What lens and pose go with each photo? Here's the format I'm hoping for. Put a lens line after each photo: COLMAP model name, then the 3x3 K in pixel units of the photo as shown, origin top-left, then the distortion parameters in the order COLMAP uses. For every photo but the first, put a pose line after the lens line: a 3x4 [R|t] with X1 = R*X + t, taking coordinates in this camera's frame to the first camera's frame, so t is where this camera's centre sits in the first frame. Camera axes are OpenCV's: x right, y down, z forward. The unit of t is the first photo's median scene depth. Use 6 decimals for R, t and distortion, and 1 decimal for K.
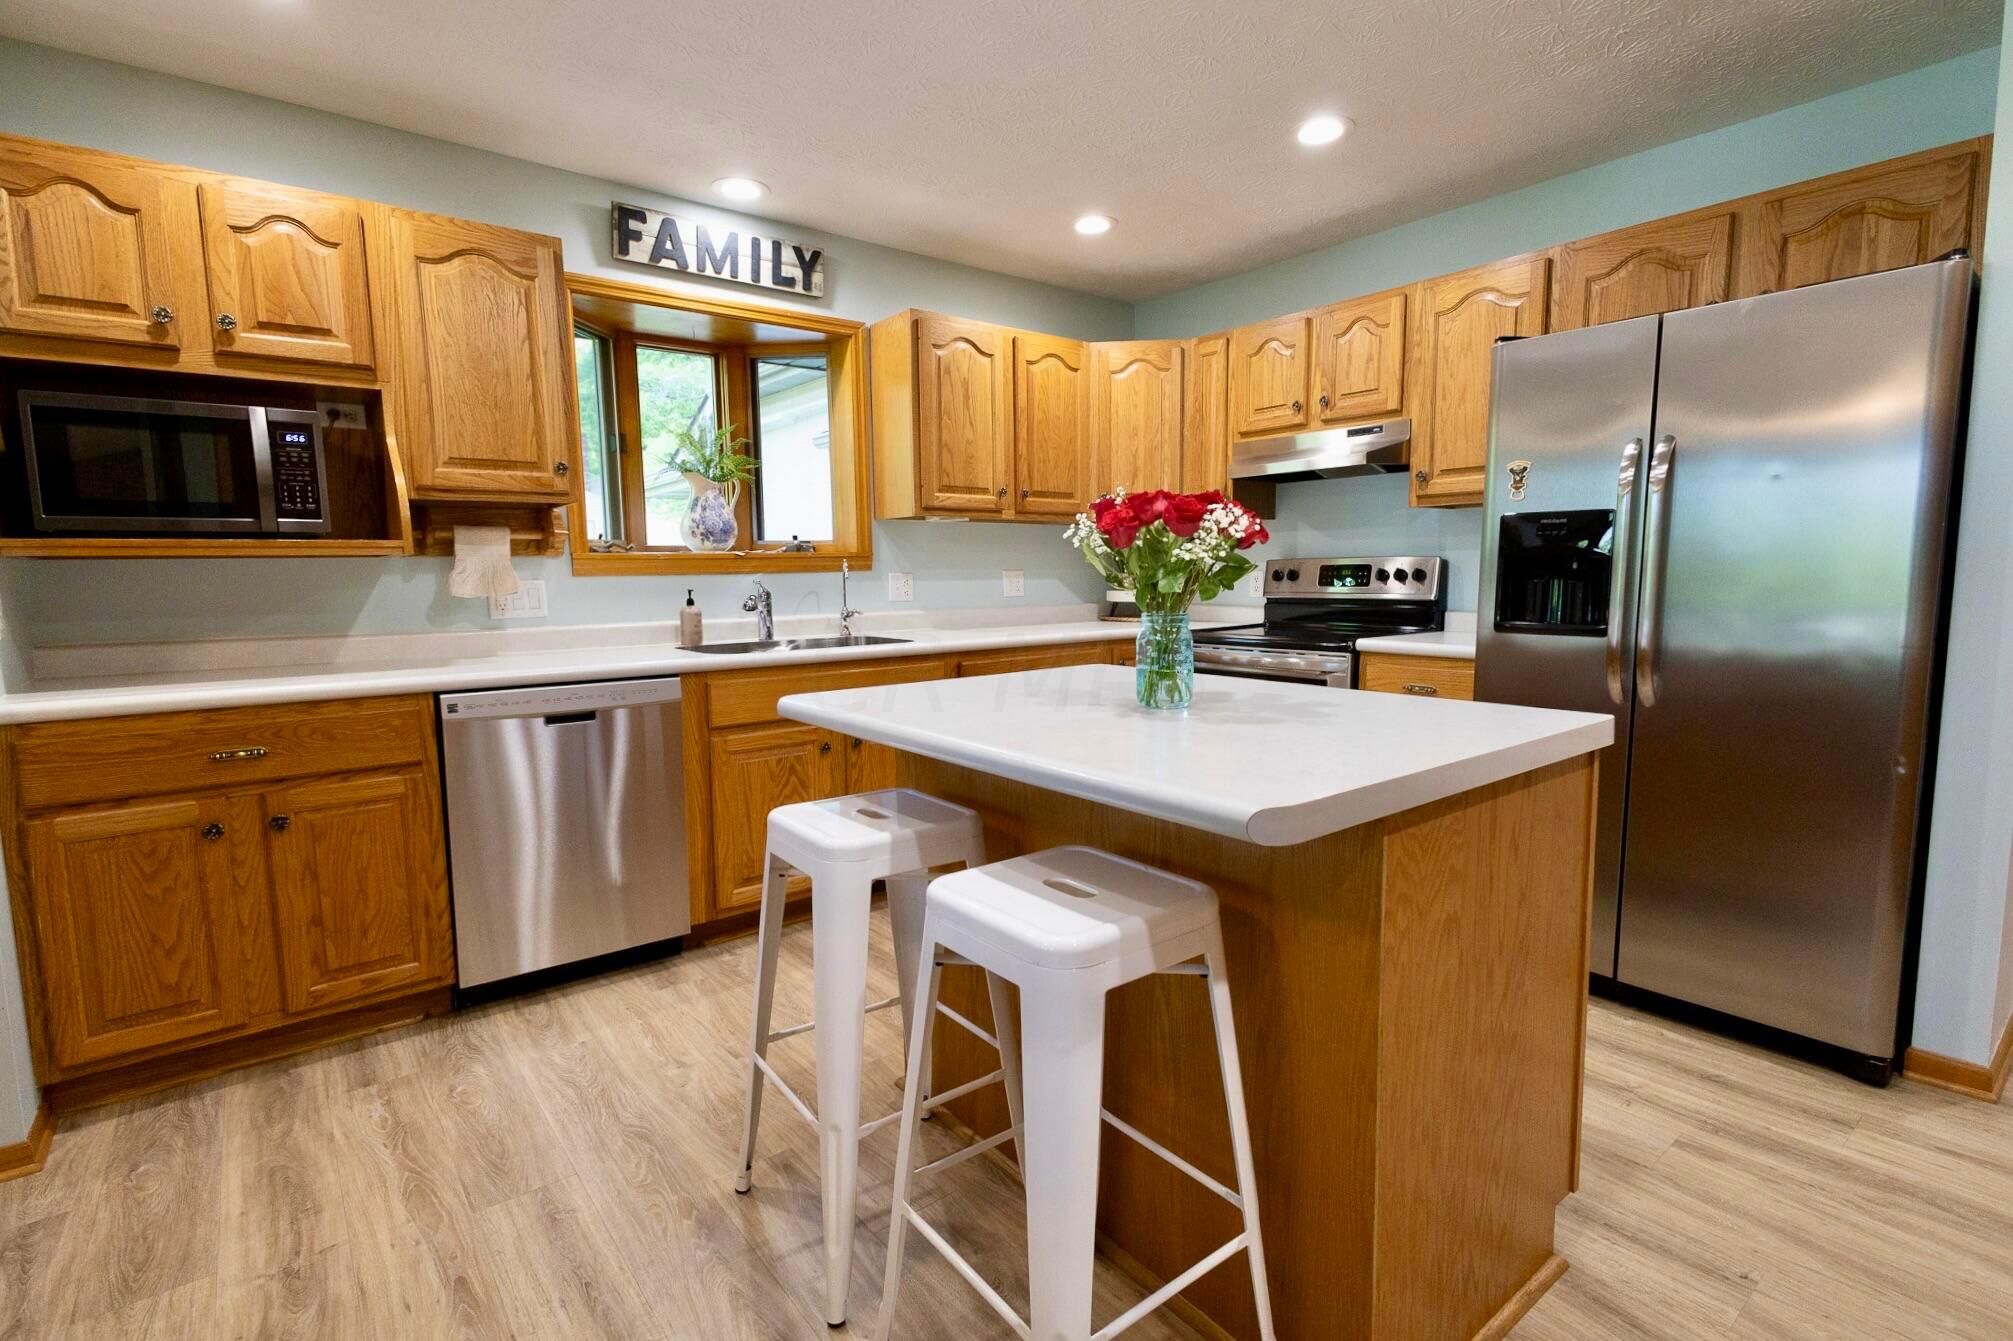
lens RADIAL K [[941.2, 0, 997.7], [0, 941.2, 671.6], [0, 0, 1]] dist [0.010574, -0.000506]
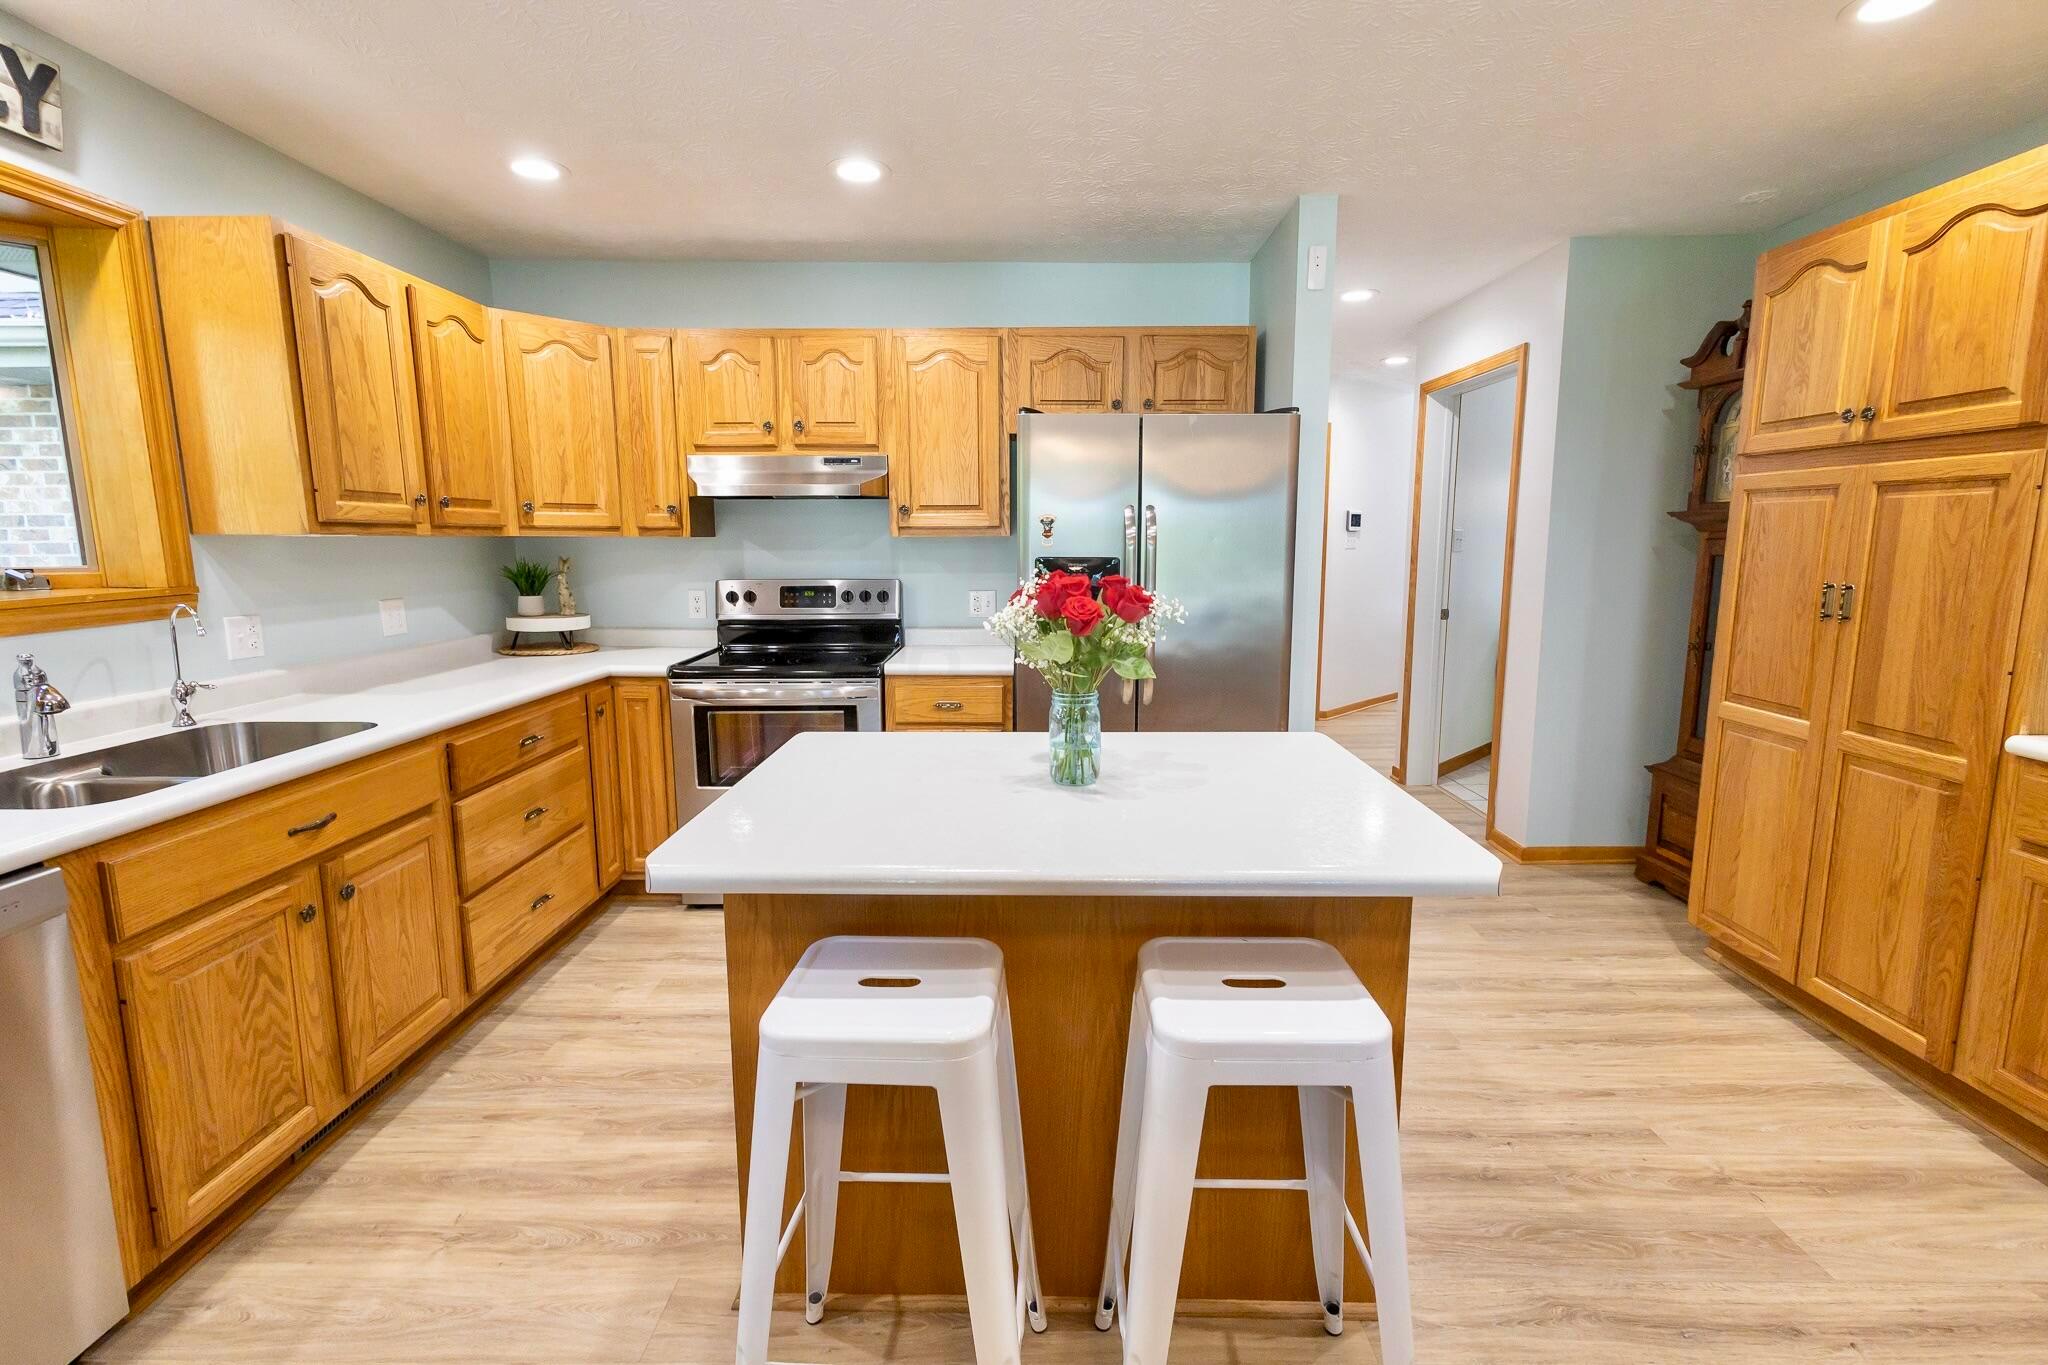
lens RADIAL K [[941.5, 0, 1020.5], [0, 941.5, 685.2], [0, 0, 1]] dist [0.014879, -0.005907]
pose [[0.627859, -0.111135, 0.770352, -0.311469], [0.079930, 0.993727, 0.078215, -0.073784], [-0.774212, 0.012467, 0.632804, 0.190593]]
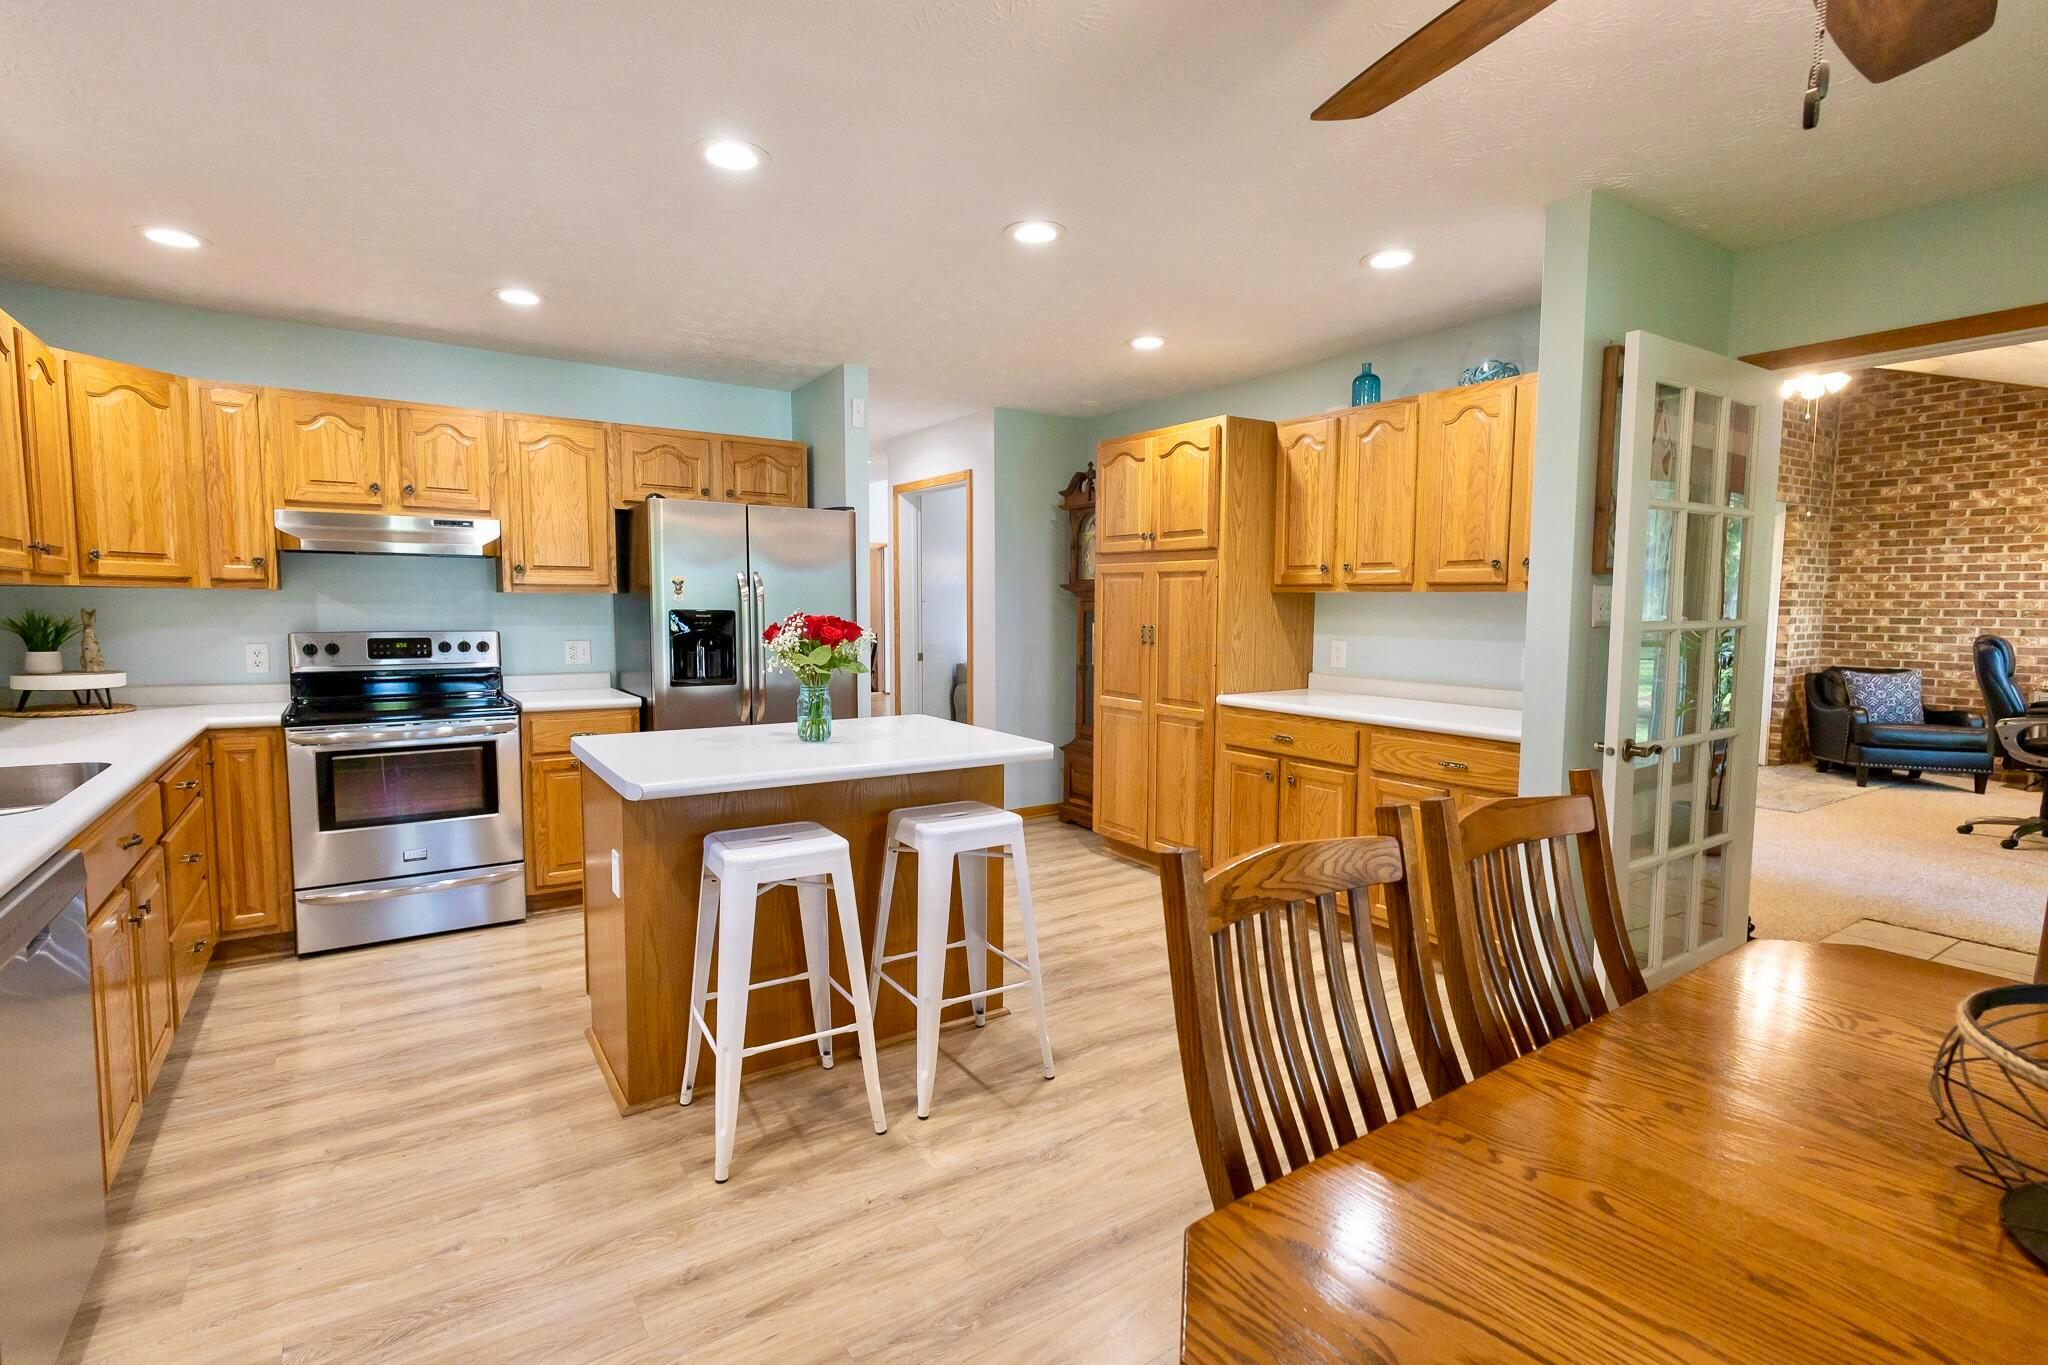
lens RADIAL K [[973.6, 0, 1017.4], [0, 973.6, 685.6], [0, 0, 1]] dist [0.018080, -0.007671]
pose [[0.084439, -0.072195, 0.993810, -0.738630], [0.099917, 0.992958, 0.063644, -0.065596], [-0.991406, 0.093925, 0.091058, 0.228582]]
